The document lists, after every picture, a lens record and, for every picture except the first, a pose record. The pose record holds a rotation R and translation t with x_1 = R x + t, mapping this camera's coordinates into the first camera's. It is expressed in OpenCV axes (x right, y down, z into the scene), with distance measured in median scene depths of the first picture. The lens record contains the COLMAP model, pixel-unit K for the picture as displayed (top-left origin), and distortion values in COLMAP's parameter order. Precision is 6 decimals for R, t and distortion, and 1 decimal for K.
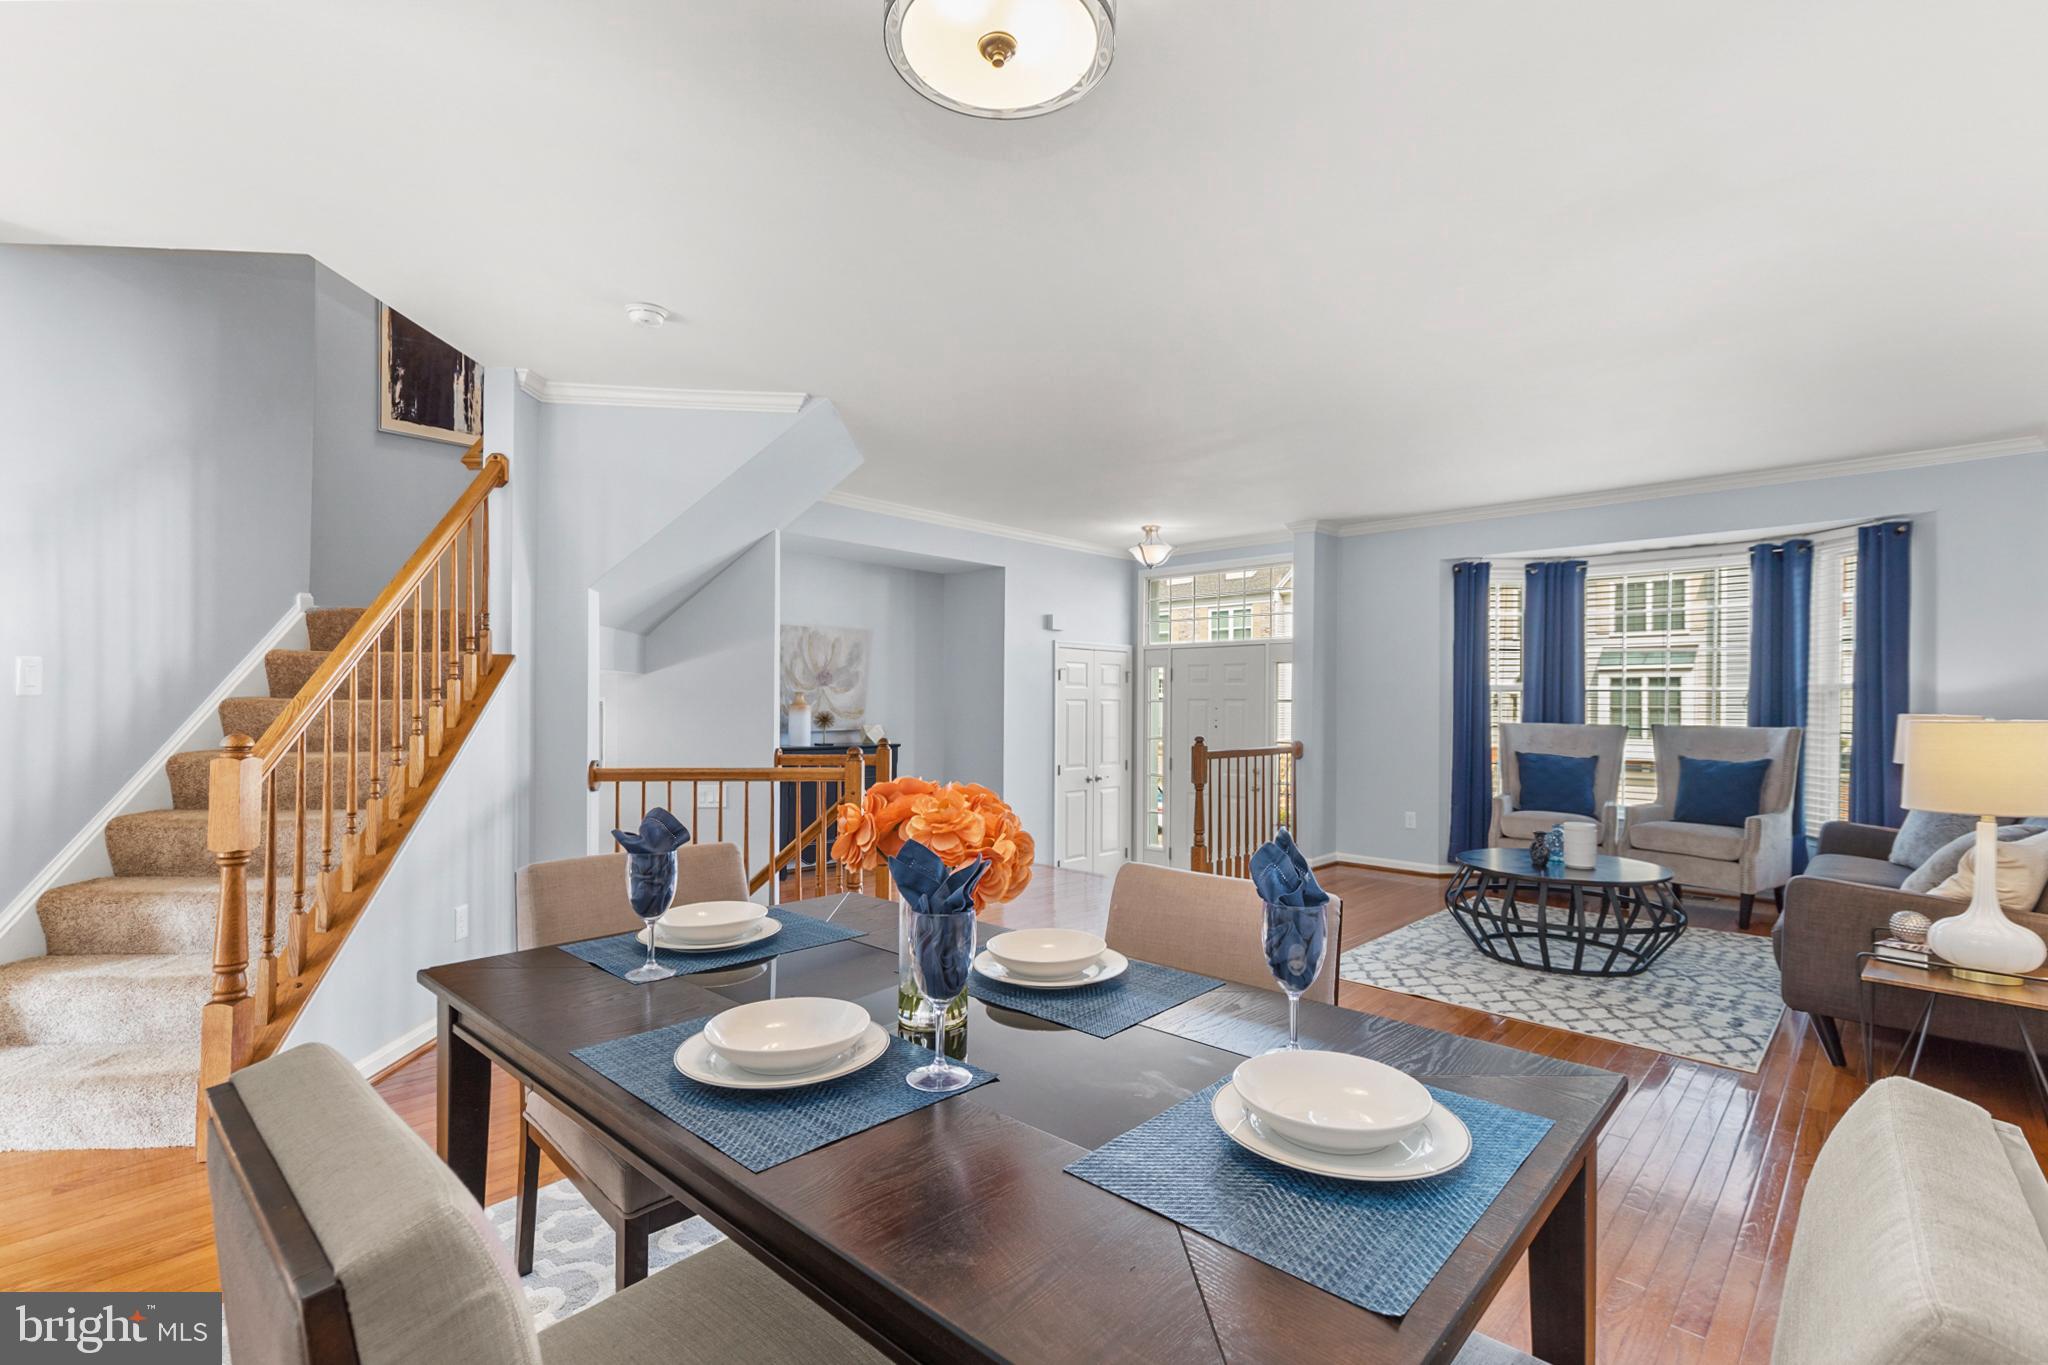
lens RADIAL K [[953.9, 0, 1059.5], [0, 953.9, 688.8], [0, 0, 1]] dist [0.000592, 0.000115]
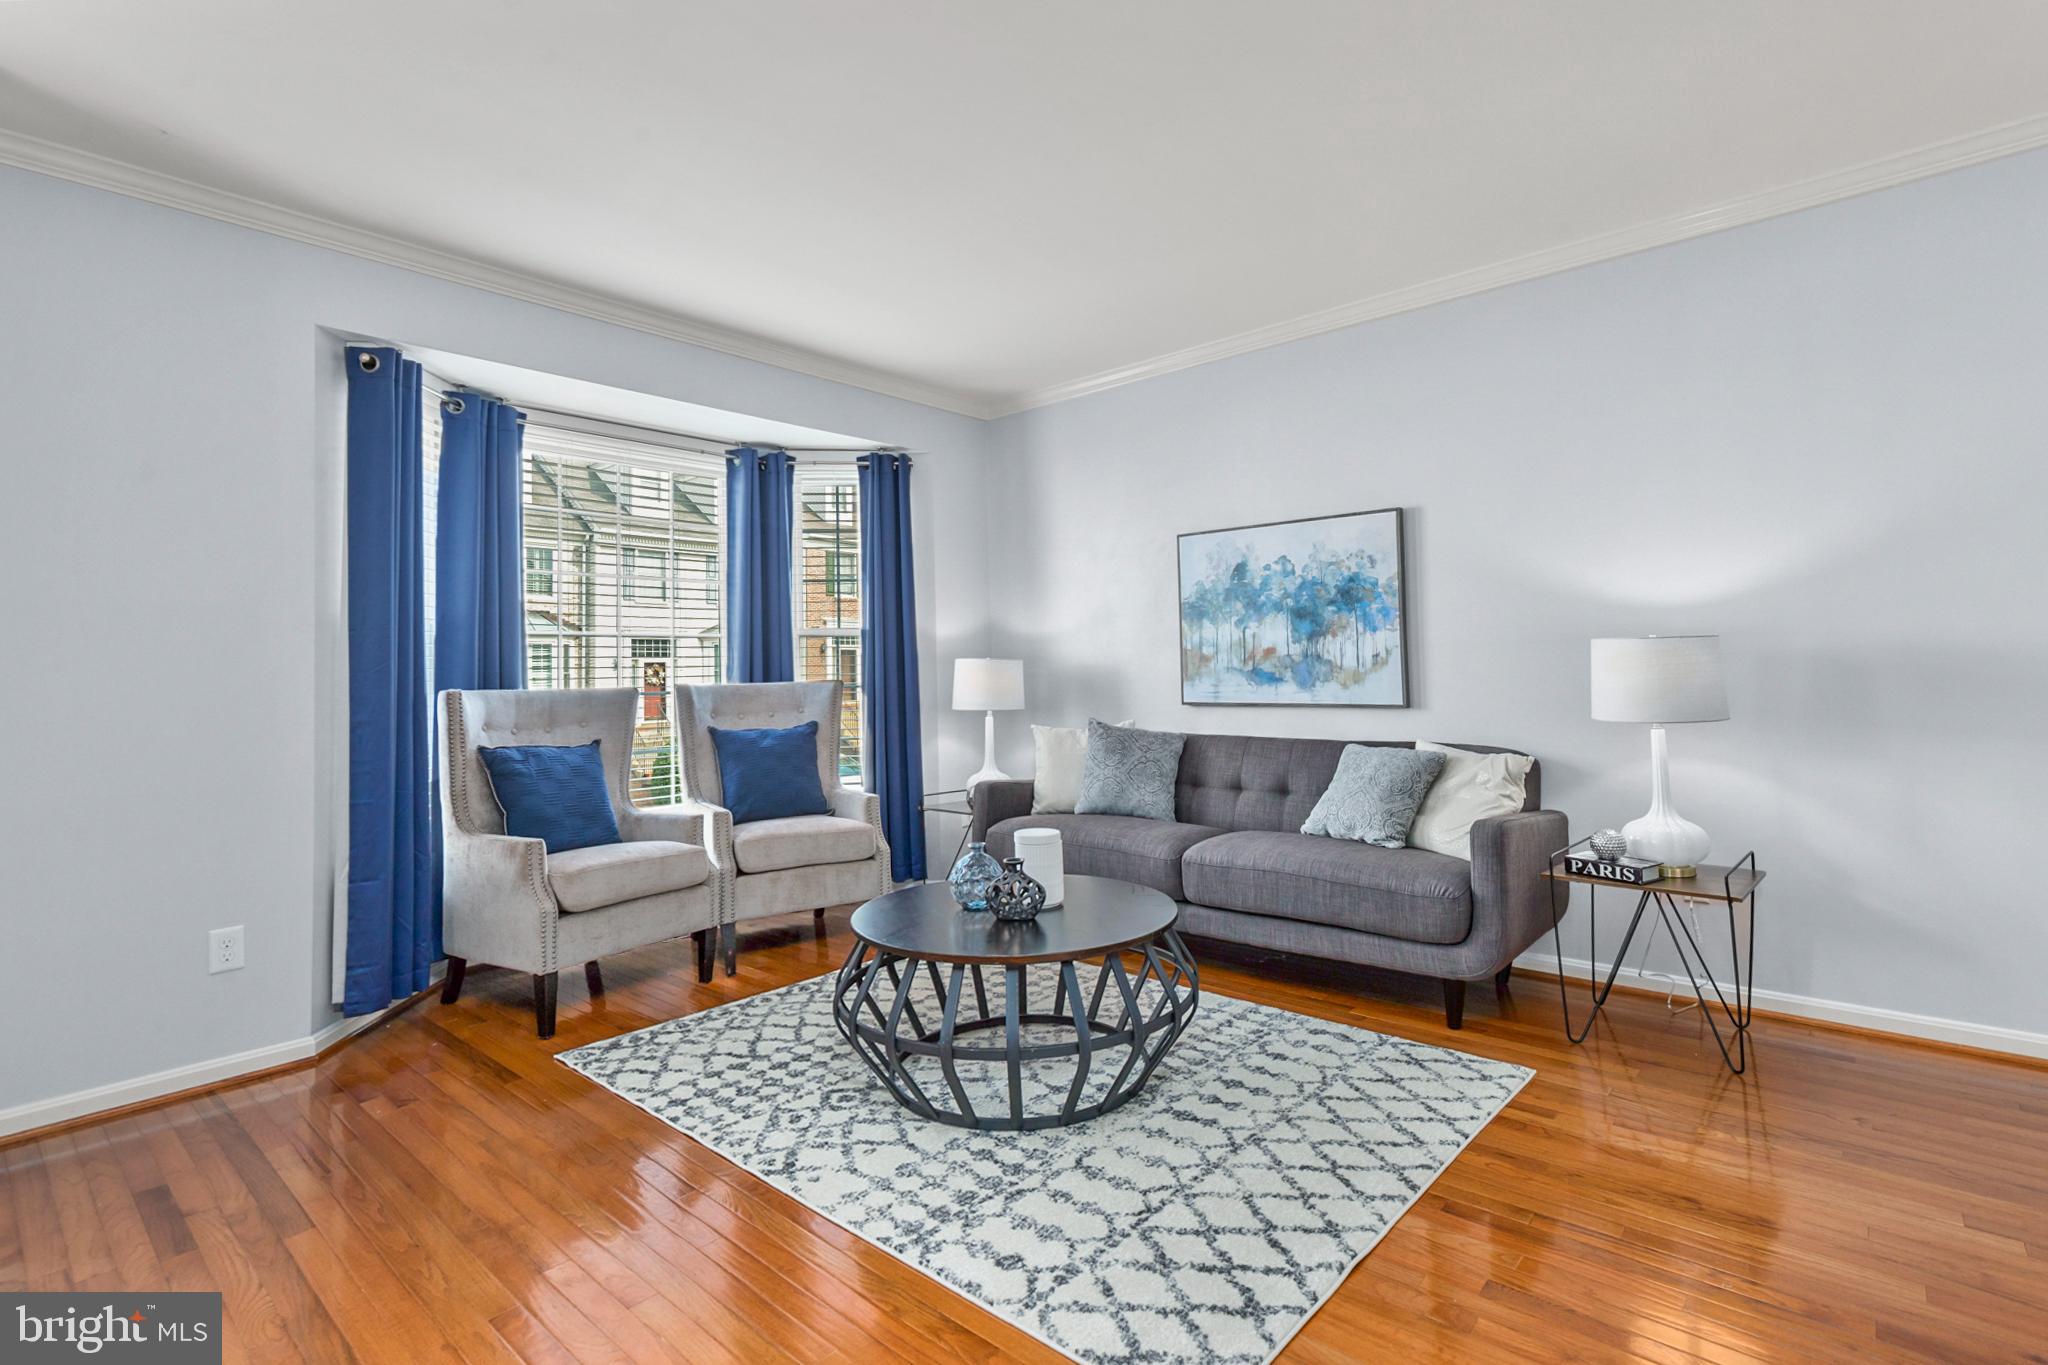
lens RADIAL K [[953.9, 0, 1059.5], [0, 953.9, 688.8], [0, 0, 1]] dist [0.000592, 0.000115]
pose [[-0.039372, -0.030280, 0.998766, -0.057586], [0.002217, 0.999536, 0.030391, 0.027892], [-0.999222, 0.003411, -0.039286, 1.017394]]
